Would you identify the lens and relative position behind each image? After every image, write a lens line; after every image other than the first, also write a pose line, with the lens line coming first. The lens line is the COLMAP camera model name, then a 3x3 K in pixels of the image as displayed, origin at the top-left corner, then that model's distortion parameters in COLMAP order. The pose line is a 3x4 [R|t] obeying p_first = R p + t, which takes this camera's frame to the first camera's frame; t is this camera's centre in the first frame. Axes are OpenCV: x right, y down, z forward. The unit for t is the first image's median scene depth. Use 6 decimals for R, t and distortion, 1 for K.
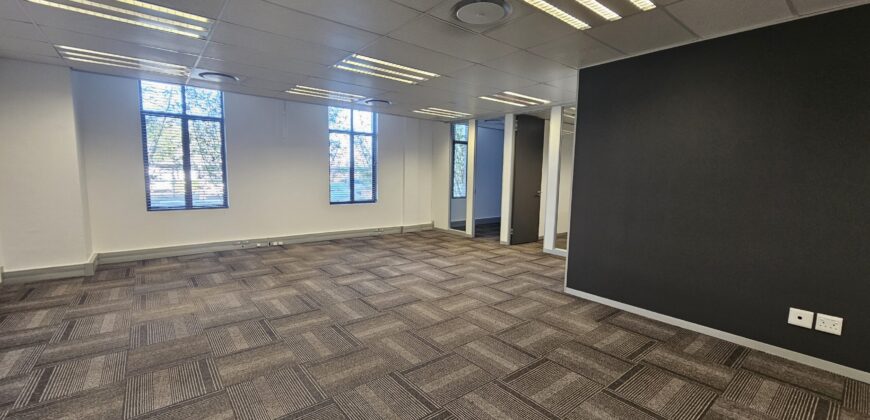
lens RADIAL K [[357.5, 0, 435.0], [0, 357.5, 210.0], [0, 0, 1]] dist [0.000847, 0.000323]
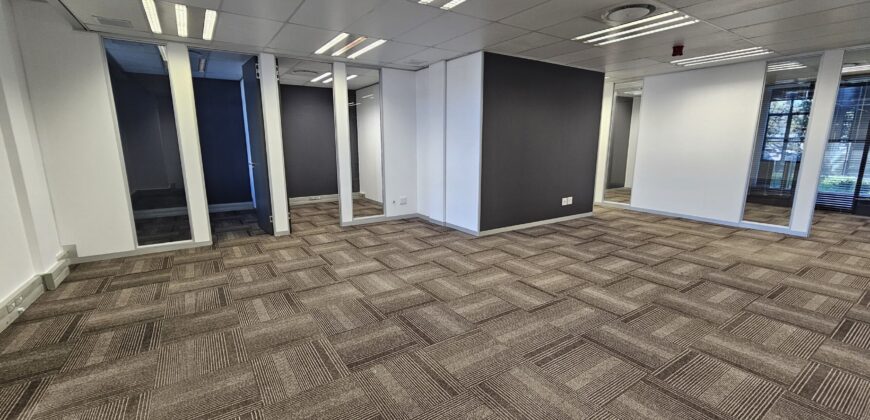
lens RADIAL K [[357.5, 0, 435.0], [0, 357.5, 210.0], [0, 0, 1]] dist [0.000847, 0.000323]
pose [[0.090650, -0.202442, 0.975090, -0.901772], [0.103108, 0.975767, 0.192997, -0.121484], [-0.990531, 0.083044, 0.109327, 1.084193]]
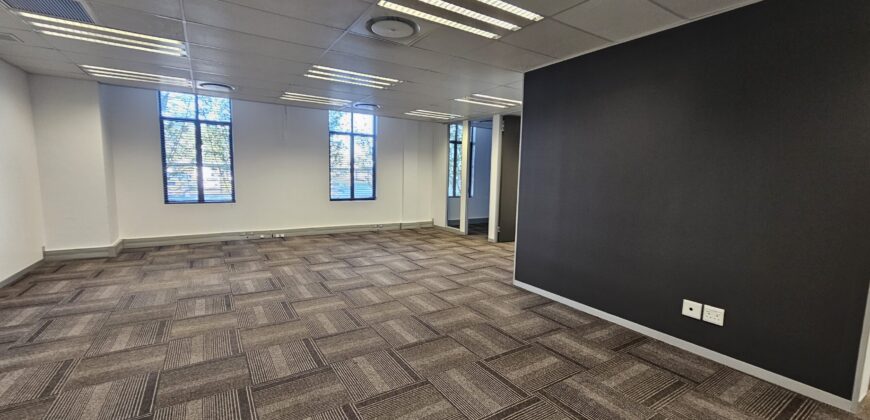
lens RADIAL K [[359.3, 0, 437.7], [0, 359.3, 212.4], [0, 0, 1]] dist [0.000290, -0.000154]
pose [[0.994266, 0.014984, -0.105879, 0.268523], [-0.014632, 0.999885, 0.004094, 0.017678], [0.105928, -0.002521, 0.994371, -0.082039]]
